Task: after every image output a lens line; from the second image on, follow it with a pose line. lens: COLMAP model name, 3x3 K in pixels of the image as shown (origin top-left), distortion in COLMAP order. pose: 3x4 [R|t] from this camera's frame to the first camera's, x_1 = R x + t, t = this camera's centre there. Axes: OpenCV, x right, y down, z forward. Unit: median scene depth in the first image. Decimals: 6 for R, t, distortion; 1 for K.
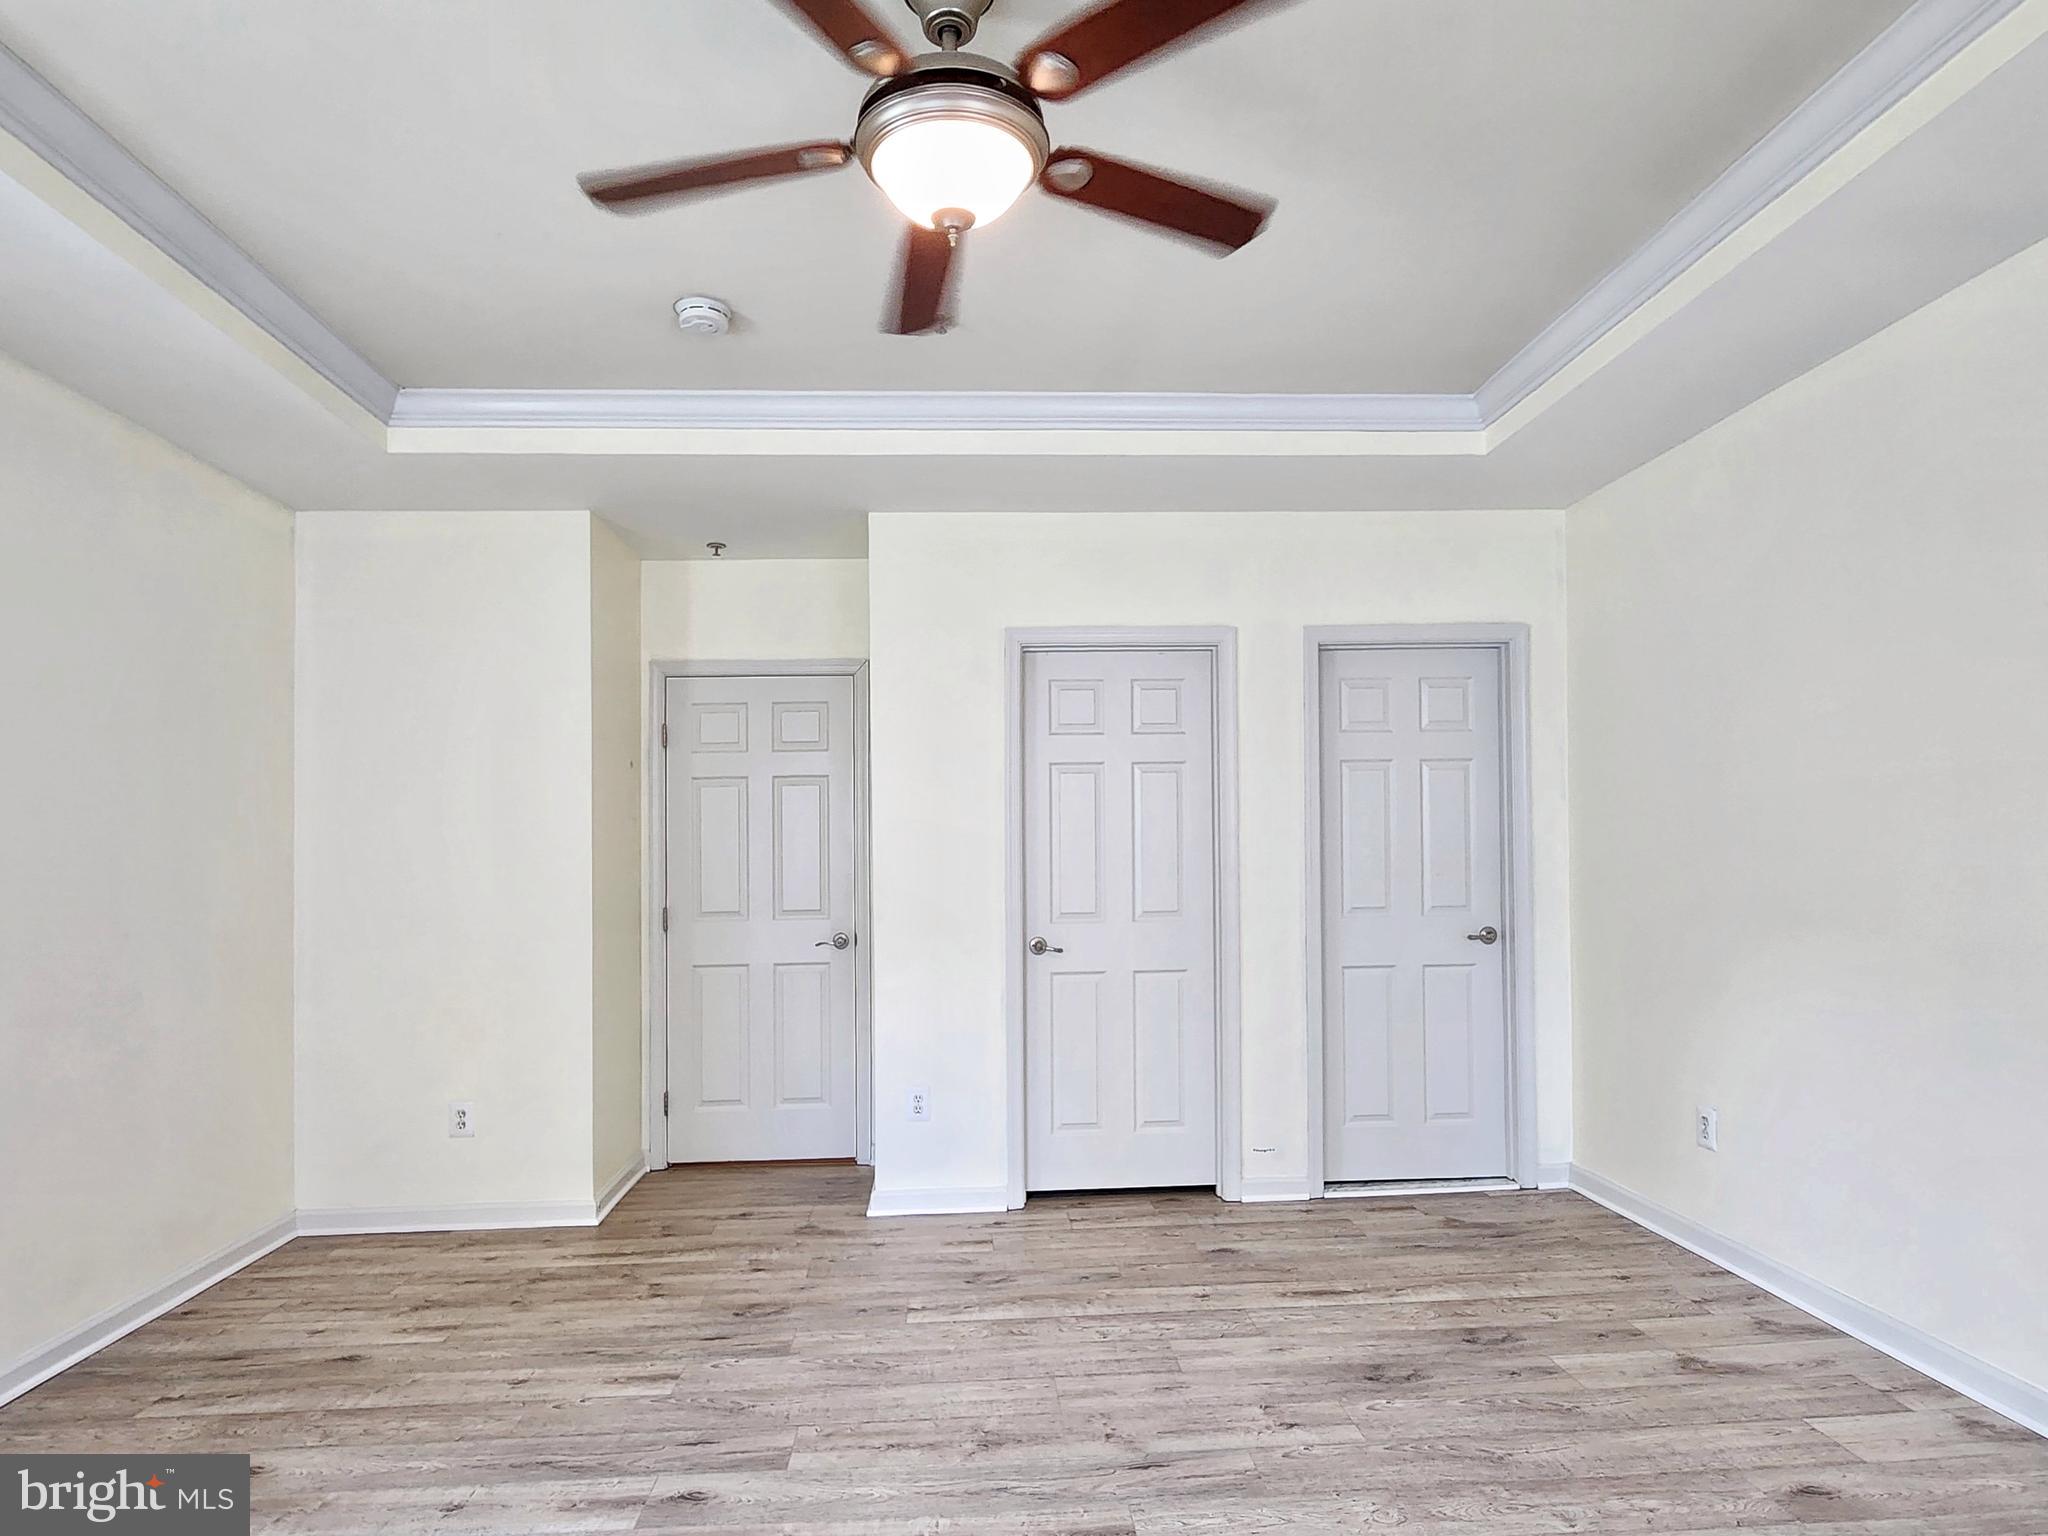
lens RADIAL K [[1098.8, 0, 1006.4], [0, 1098.8, 762.4], [0, 0, 1]] dist [0.000361, -0.001892]
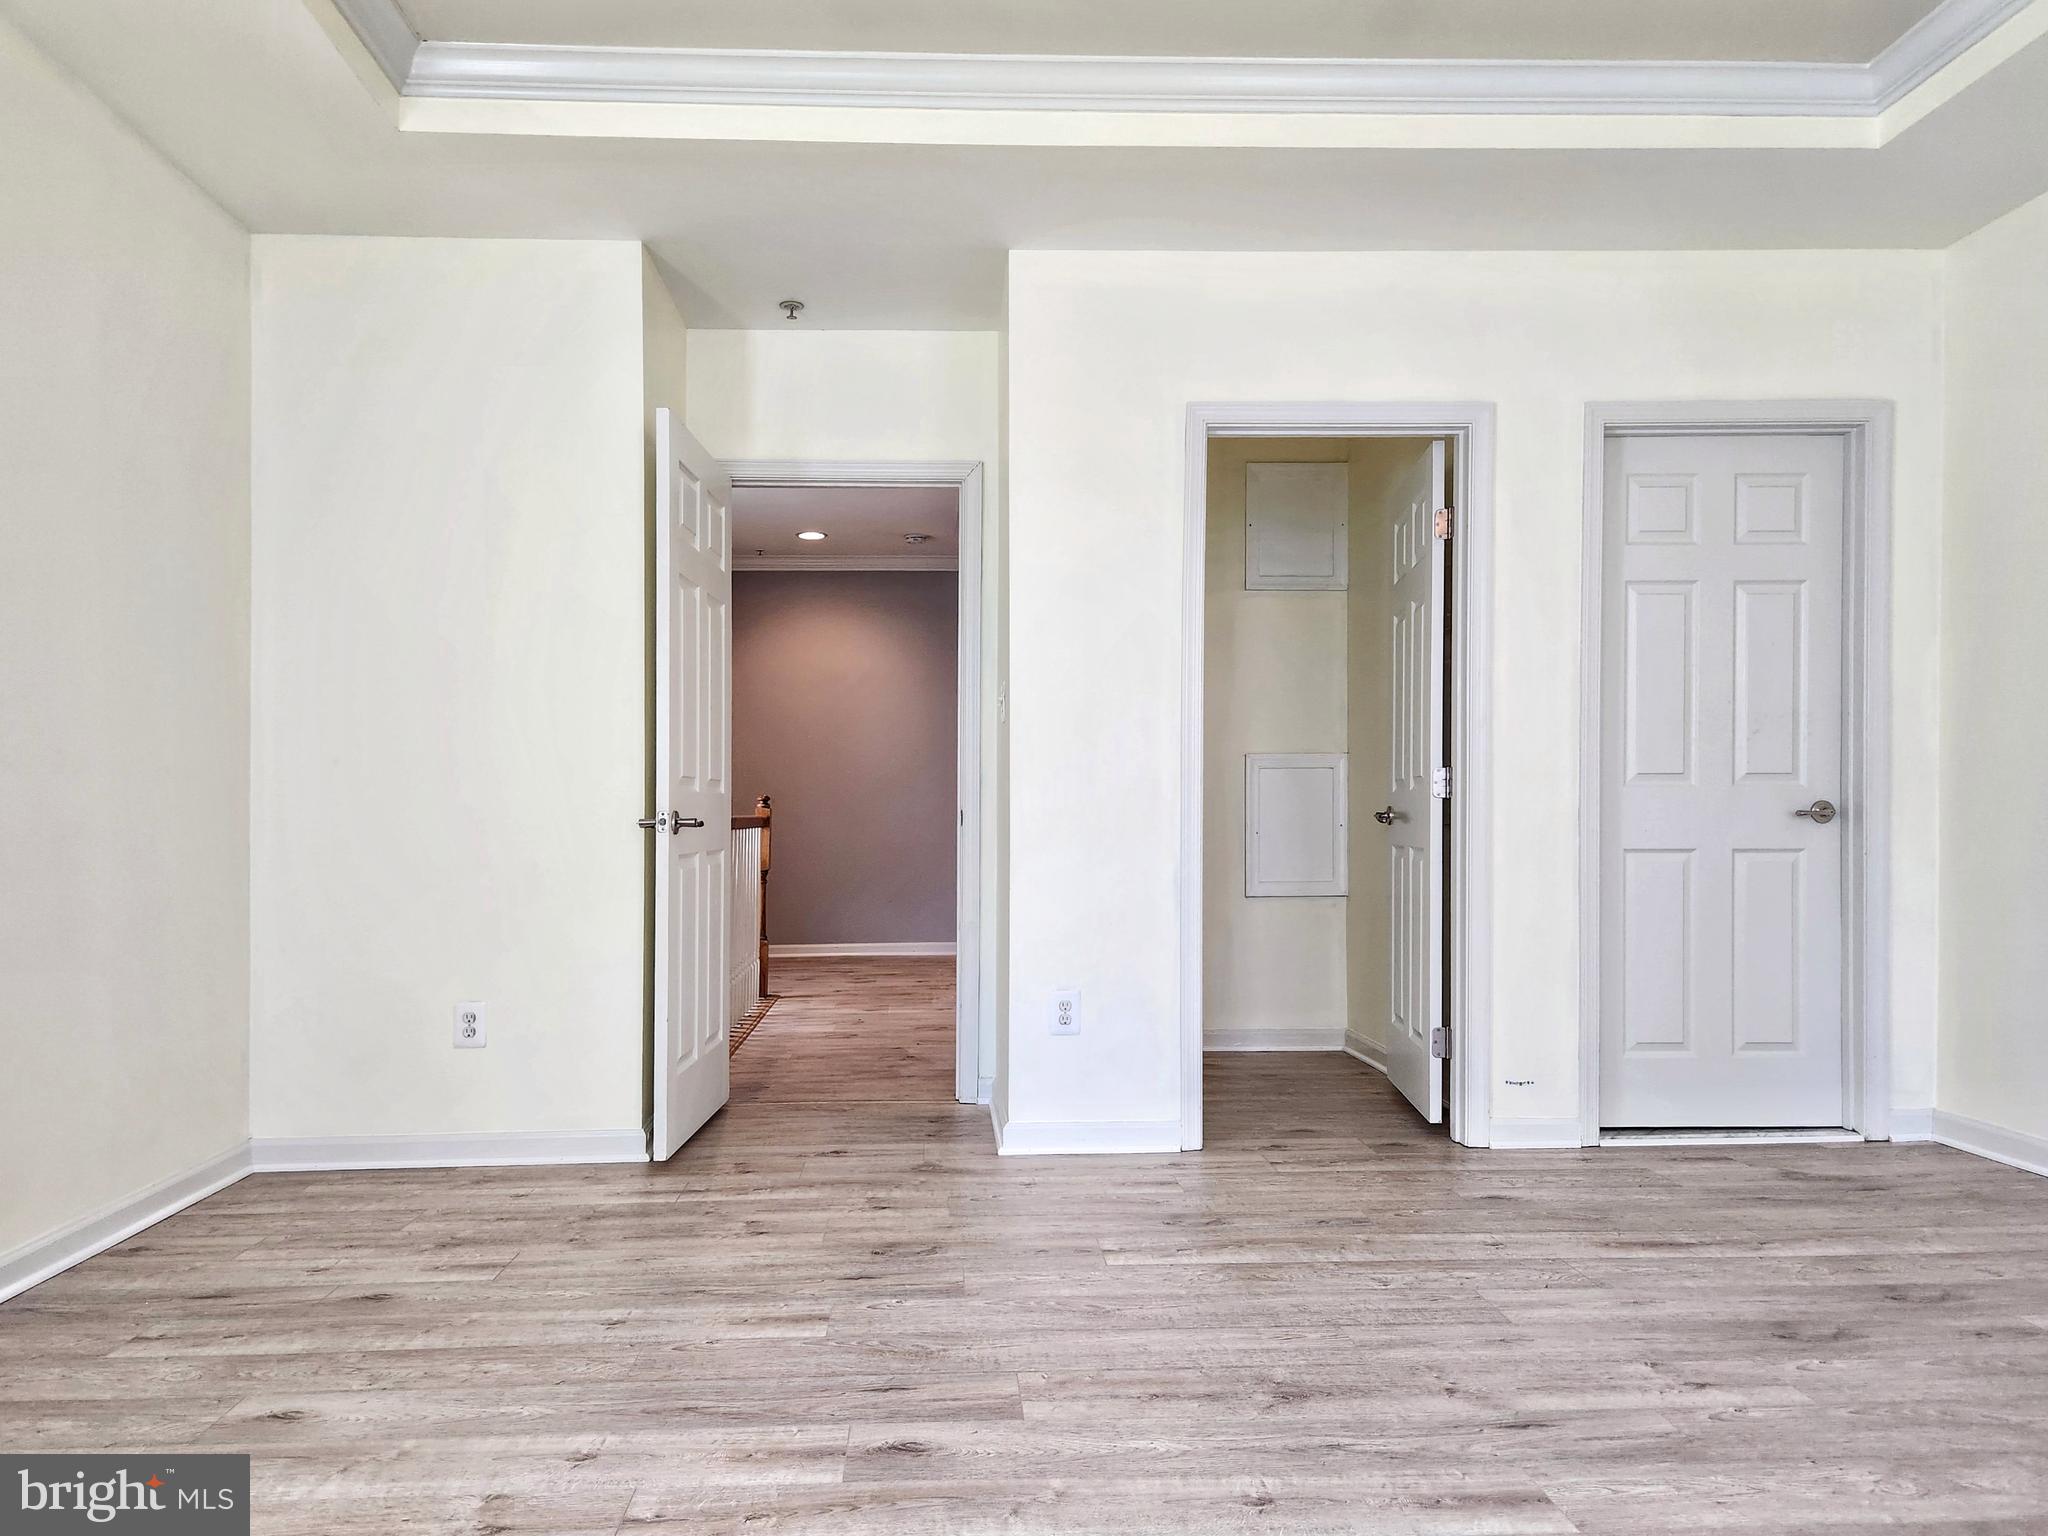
lens RADIAL K [[1340.4, 0, 980.0], [0, 1340.4, 735.0], [0, 0, 1]] dist [0.056493, -0.037825]
pose [[0.999771, 0.020661, -0.005556, -0.166028], [-0.020557, 0.999624, 0.018144, 0.117573], [0.005929, -0.018026, 0.999820, 0.065483]]
